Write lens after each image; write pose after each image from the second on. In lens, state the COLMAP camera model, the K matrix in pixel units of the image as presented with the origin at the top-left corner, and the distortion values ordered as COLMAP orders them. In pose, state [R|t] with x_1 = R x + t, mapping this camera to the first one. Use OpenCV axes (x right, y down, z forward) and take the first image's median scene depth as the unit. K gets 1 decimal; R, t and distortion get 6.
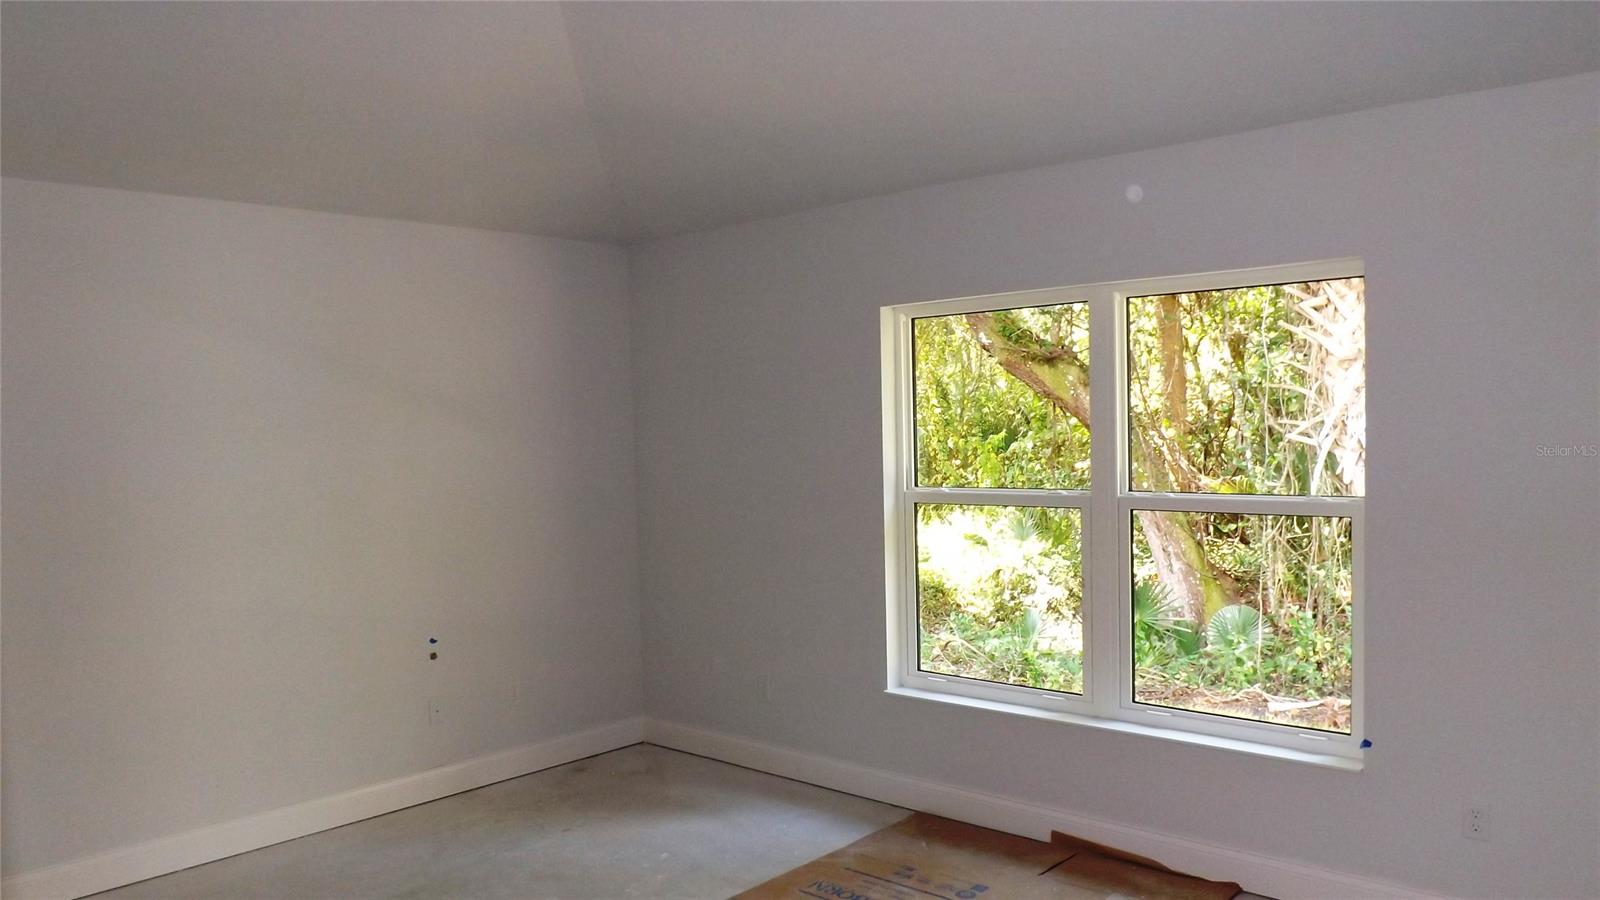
lens RADIAL K [[1169.2, 0, 780.1], [0, 1169.2, 453.1], [0, 0, 1]] dist [-0.039390, -0.005450]
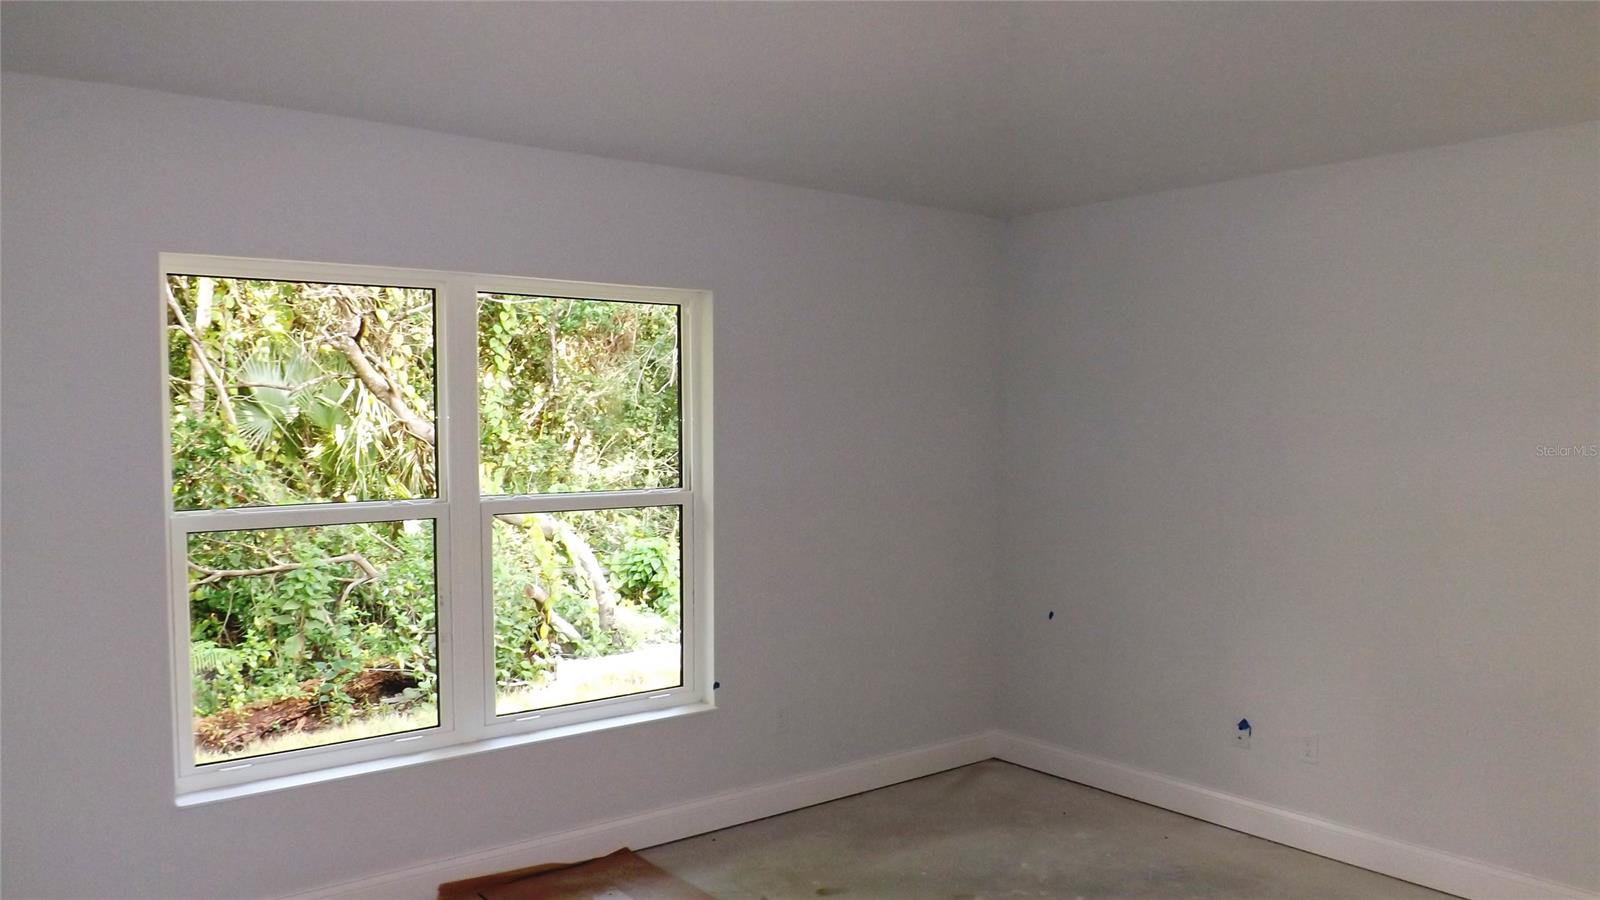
lens RADIAL K [[1226.7, 0, 800.1], [0, 1226.7, 468.9], [0, 0, 1]] dist [-0.002804, -0.001805]
pose [[0.180611, -0.026893, 0.983187, -0.655526], [0.029307, 0.999329, 0.021950, -0.004495], [-0.983118, 0.024850, 0.181278, 0.579145]]
